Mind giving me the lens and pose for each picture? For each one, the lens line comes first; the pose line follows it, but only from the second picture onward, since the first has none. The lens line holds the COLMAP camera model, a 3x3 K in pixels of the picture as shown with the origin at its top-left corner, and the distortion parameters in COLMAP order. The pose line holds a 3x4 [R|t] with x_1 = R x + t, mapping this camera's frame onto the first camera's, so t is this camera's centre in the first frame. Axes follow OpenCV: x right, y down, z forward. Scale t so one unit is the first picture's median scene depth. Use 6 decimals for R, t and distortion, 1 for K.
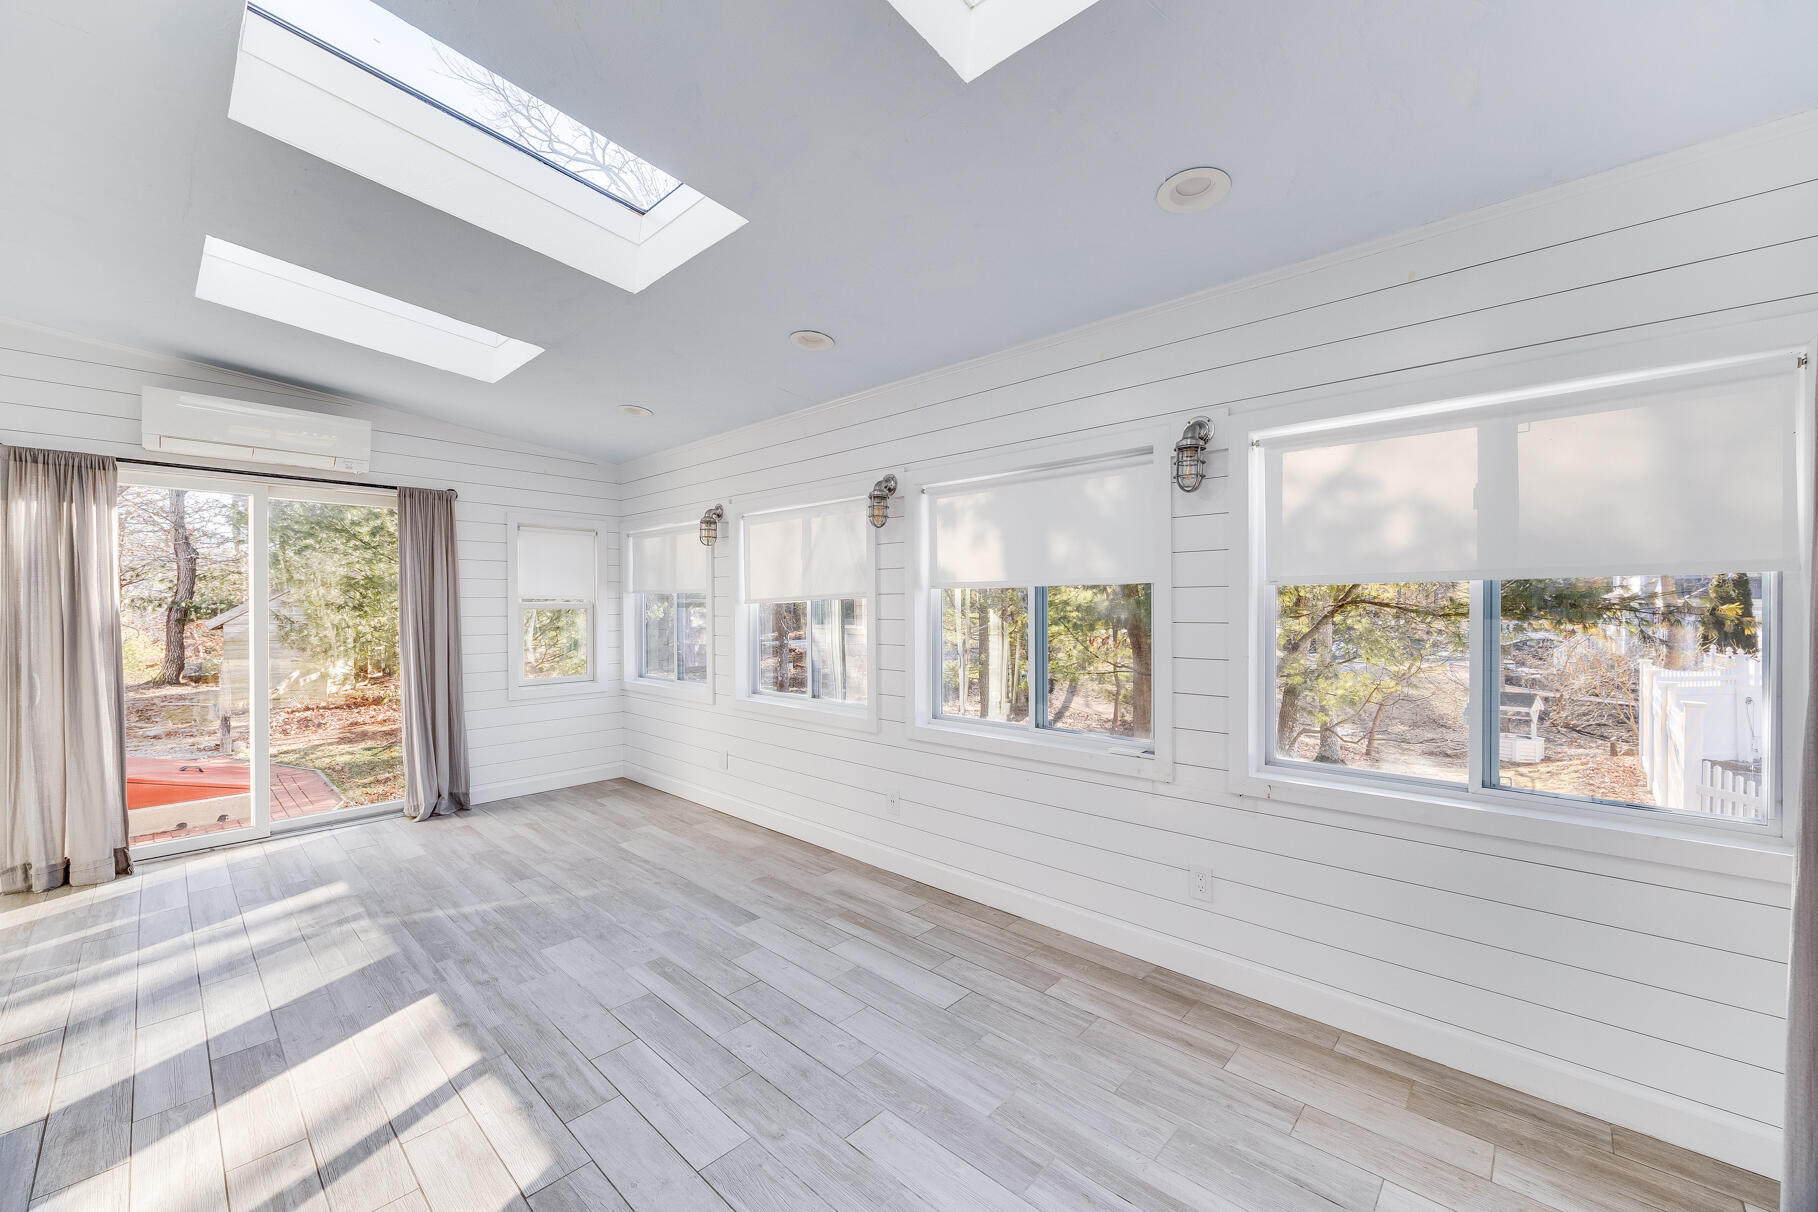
lens RADIAL K [[697.7, 0, 910.7], [0, 697.7, 601.1], [0, 0, 1]] dist [-0.001148, 0.000067]
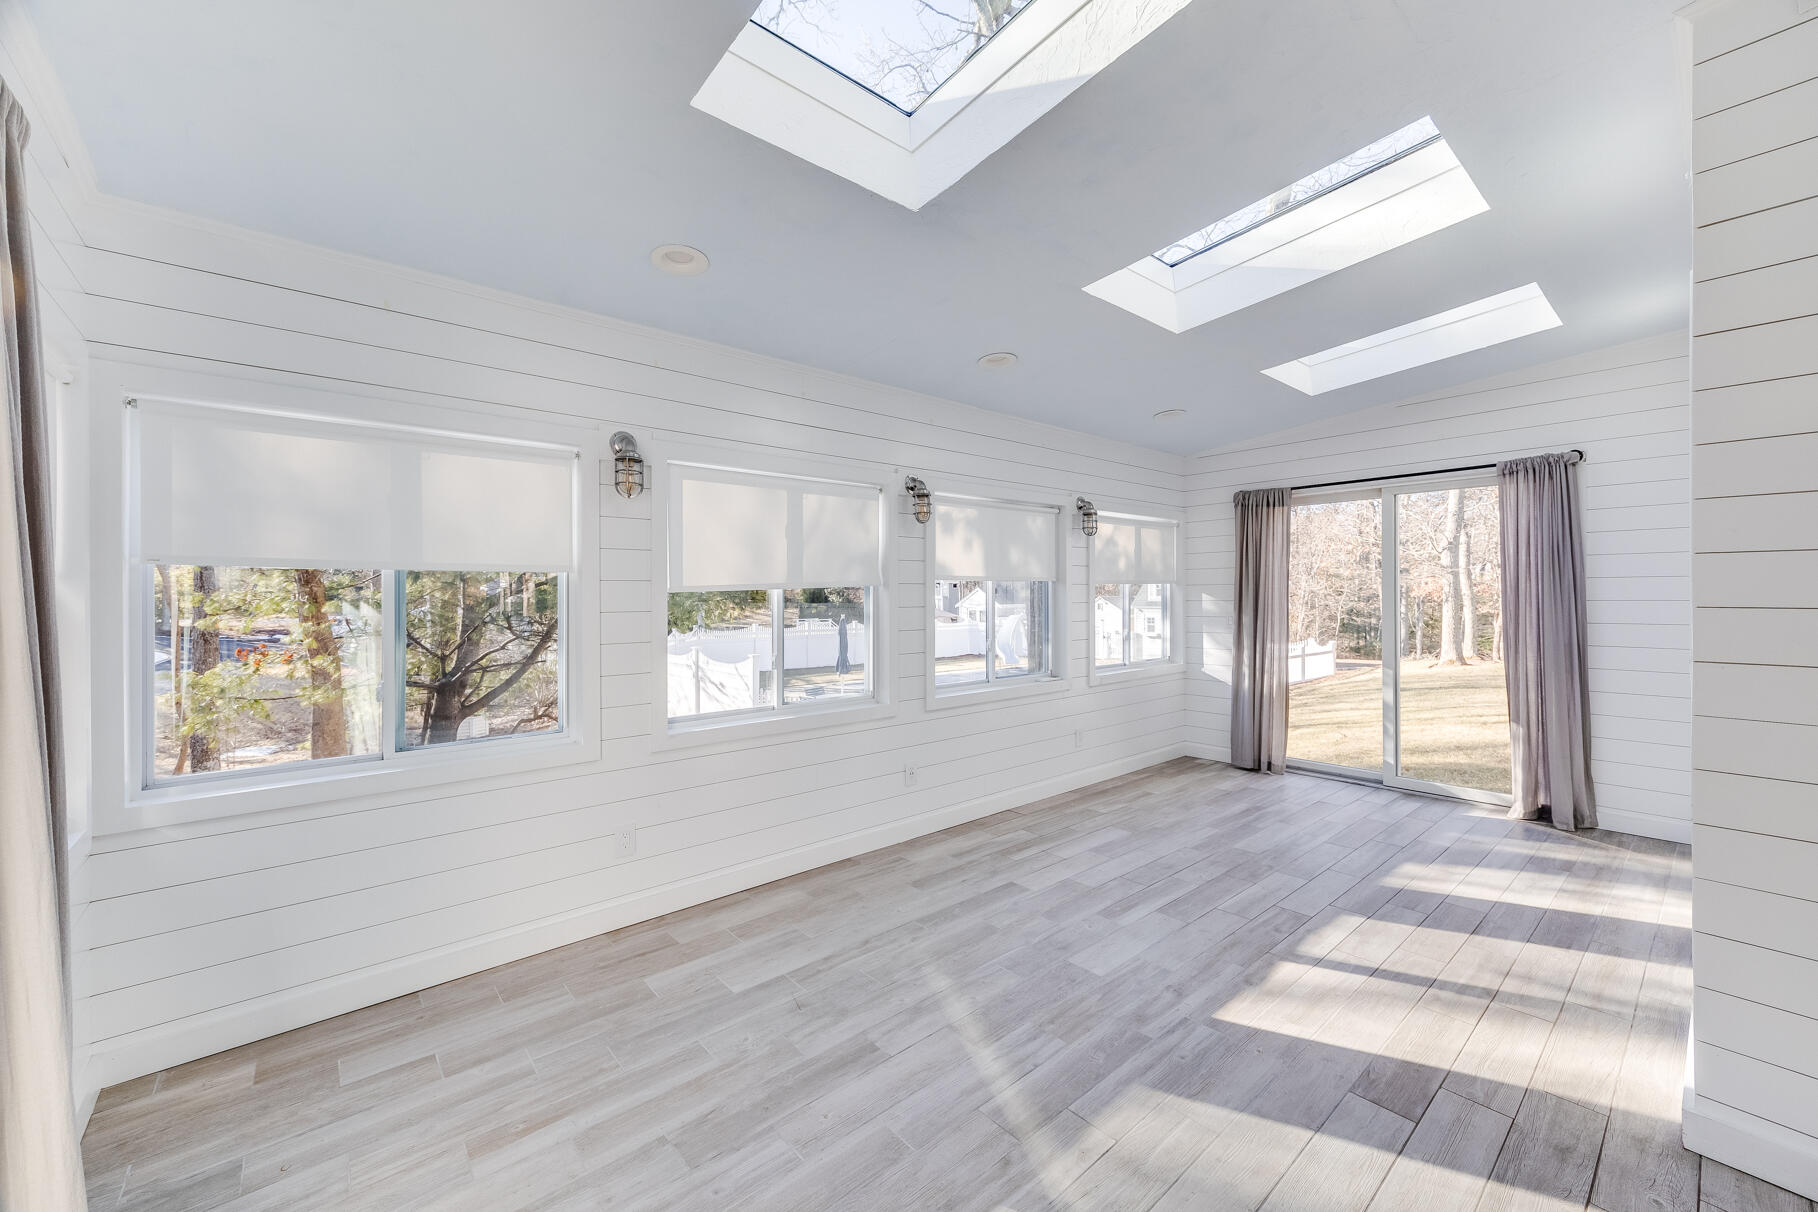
lens RADIAL K [[687.5, 0, 923.2], [0, 687.5, 598.4], [0, 0, 1]] dist [0.010660, 0.000007]
pose [[0.123880, 0.000036, 0.992297, -1.162121], [0.000720, 1.000000, -0.000126, 0.013009], [-0.992297, 0.000730, 0.123879, 0.902763]]
